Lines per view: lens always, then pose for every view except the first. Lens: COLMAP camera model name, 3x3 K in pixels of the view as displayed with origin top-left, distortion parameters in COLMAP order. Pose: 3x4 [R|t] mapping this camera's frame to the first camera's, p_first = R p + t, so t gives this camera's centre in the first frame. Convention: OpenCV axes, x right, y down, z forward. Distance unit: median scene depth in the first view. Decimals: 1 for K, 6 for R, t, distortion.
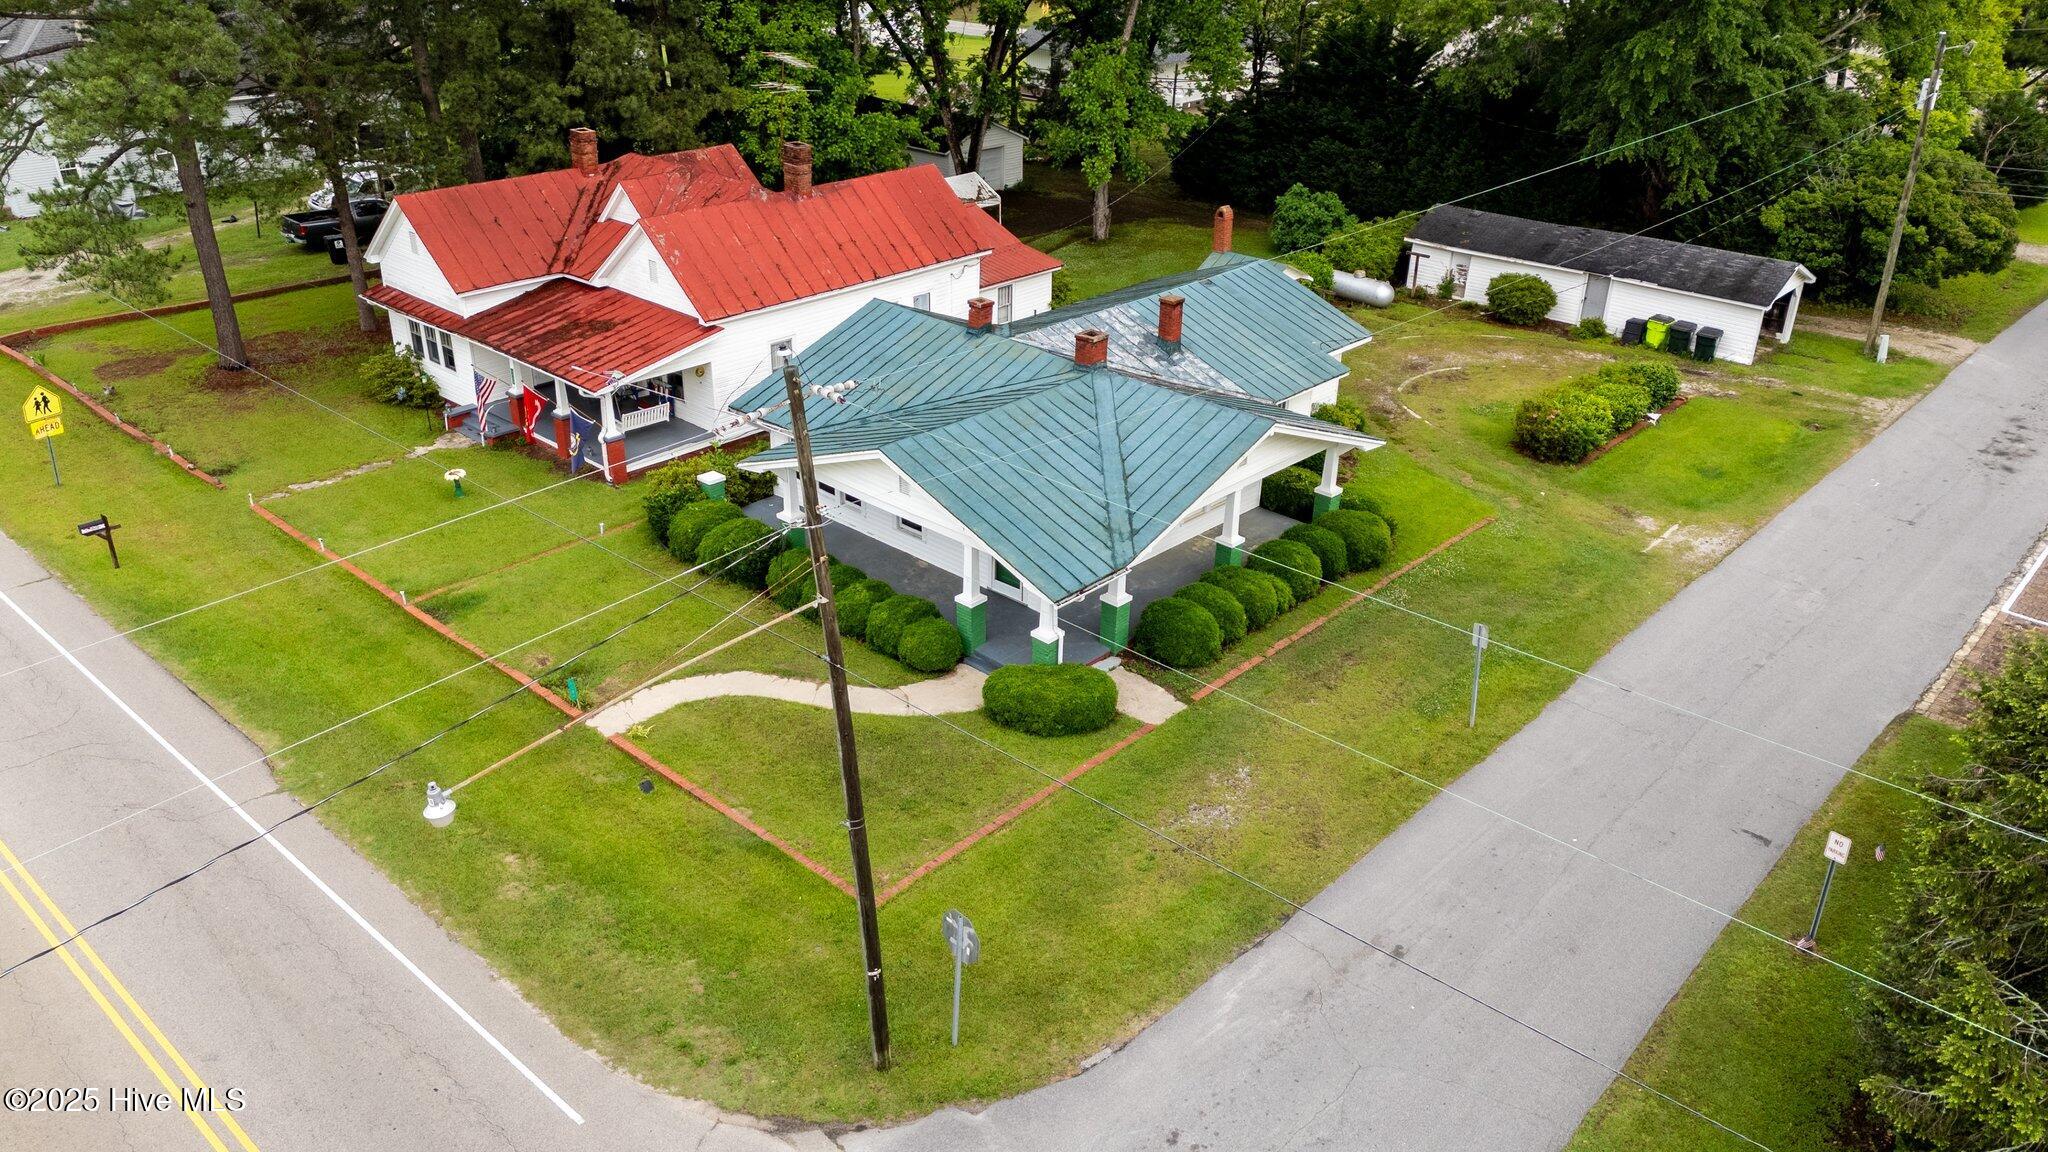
lens RADIAL K [[1508.0, 0, 1029.2], [0, 1508.0, 551.0], [0, 0, 1]] dist [0.089105, -0.147579]
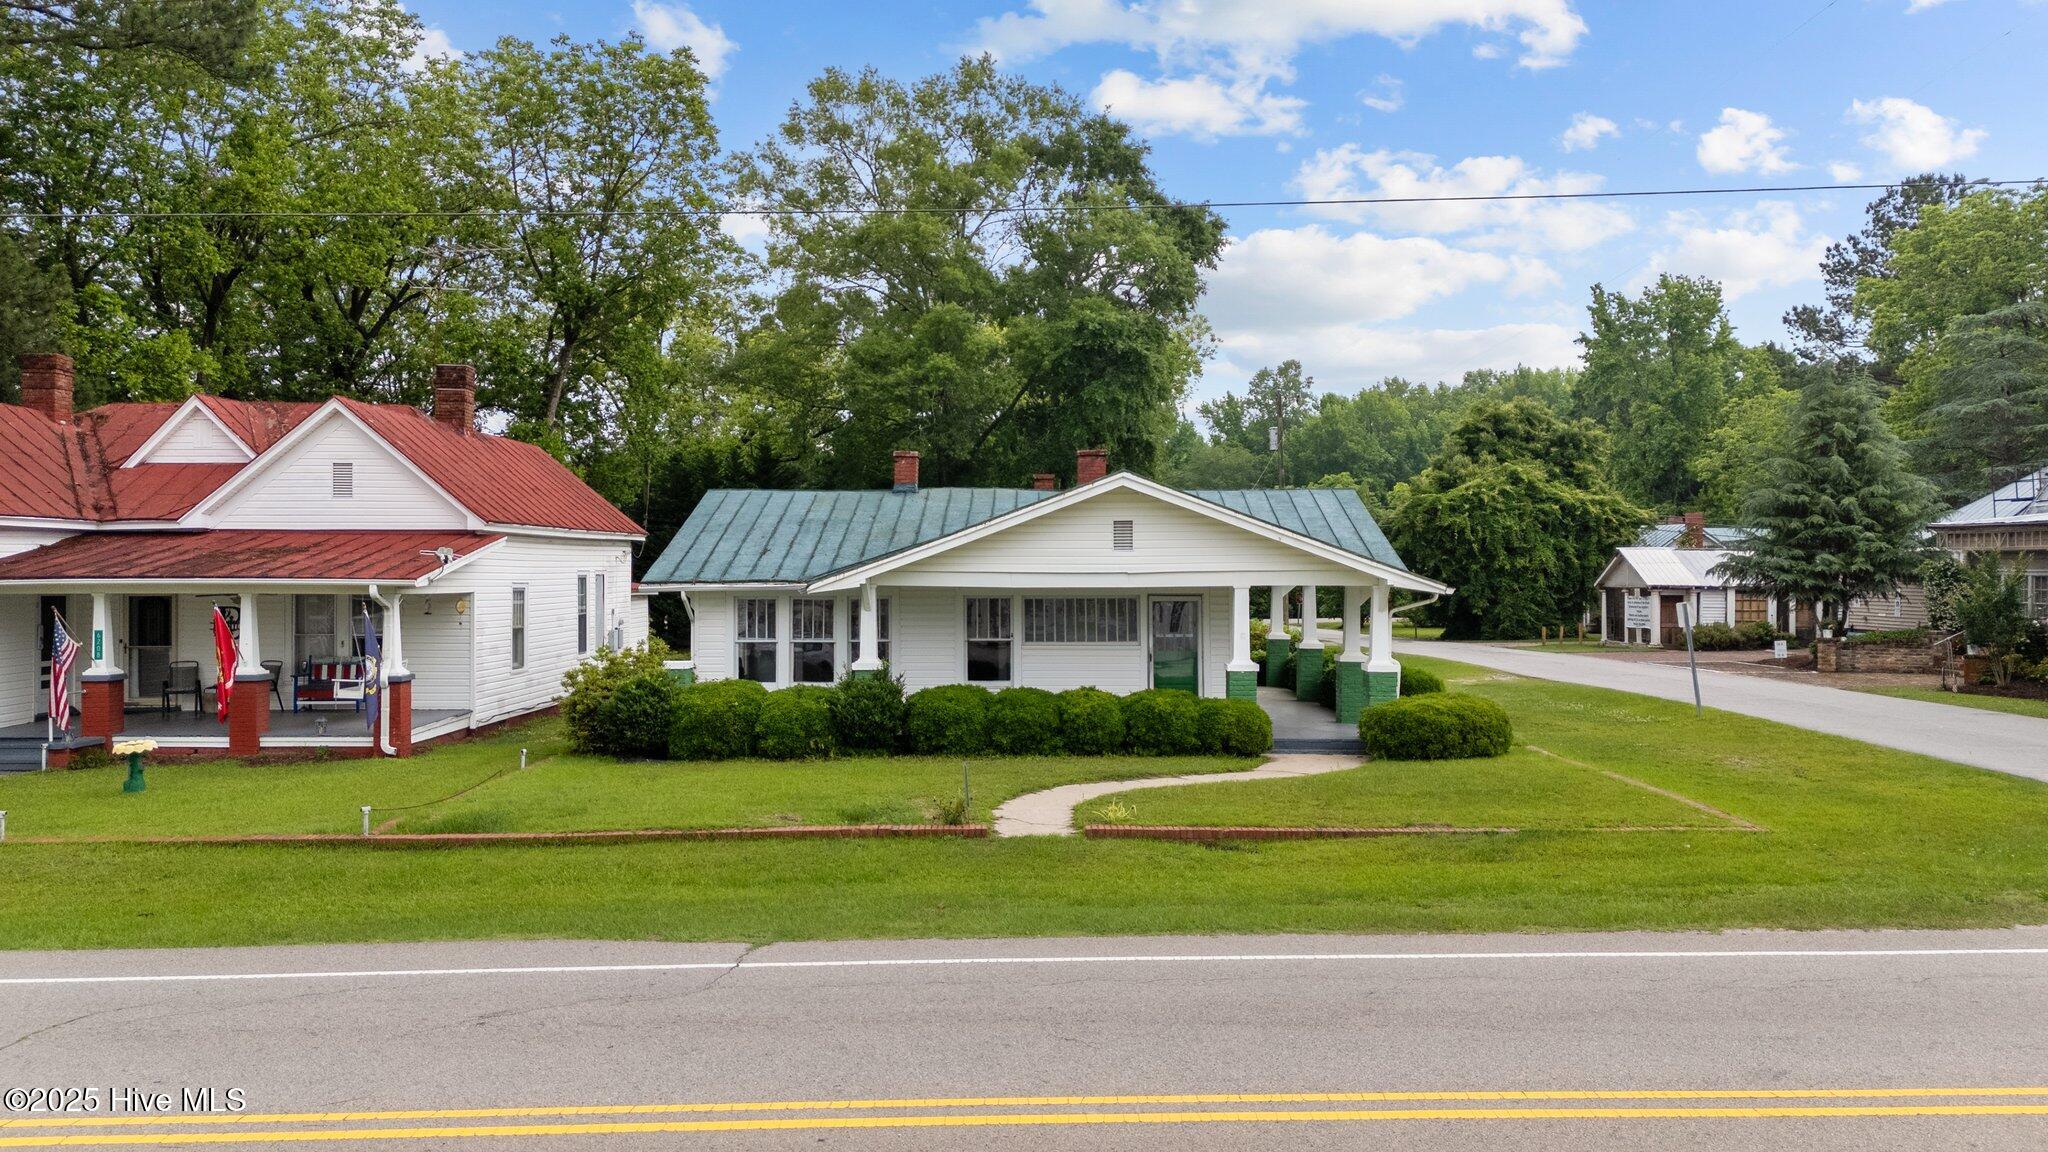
lens RADIAL K [[1499.4, 0, 1020.2], [0, 1499.4, 569.8], [0, 0, 1]] dist [0.078855, -0.082931]
pose [[0.741210, -0.018311, 0.671024, -0.442263], [0.304786, 0.899829, -0.312111, 0.133274], [-0.598091, 0.435858, 0.672543, 0.384277]]
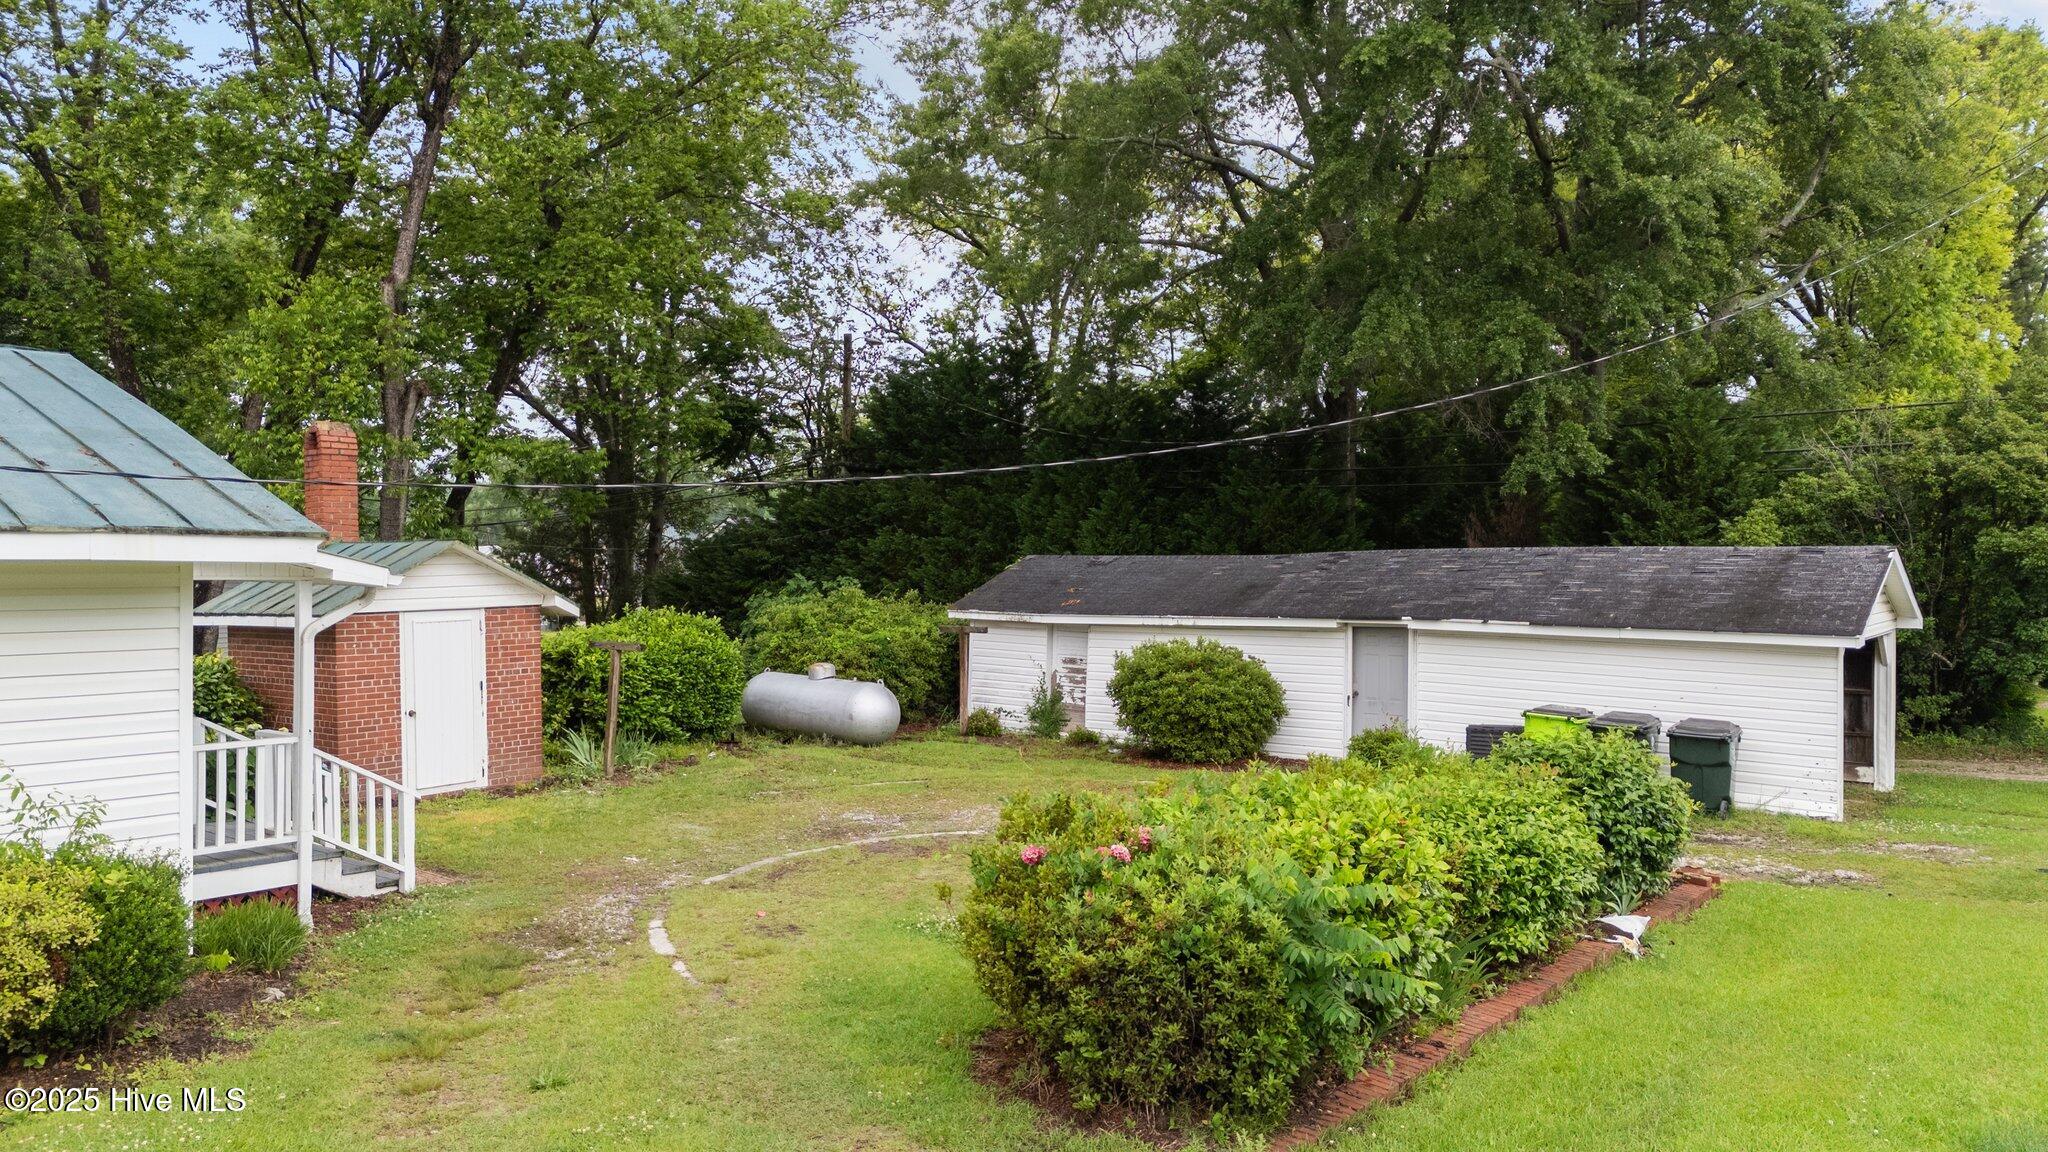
lens RADIAL K [[1498.1, 0, 1021.1], [0, 1498.1, 559.9], [0, 0, 1]] dist [0.083904, -0.090077]
pose [[0.996584, -0.008742, 0.082127, 0.304047], [0.043583, 0.900328, -0.433025, -0.040897], [-0.070155, 0.435125, 0.897633, 0.789928]]
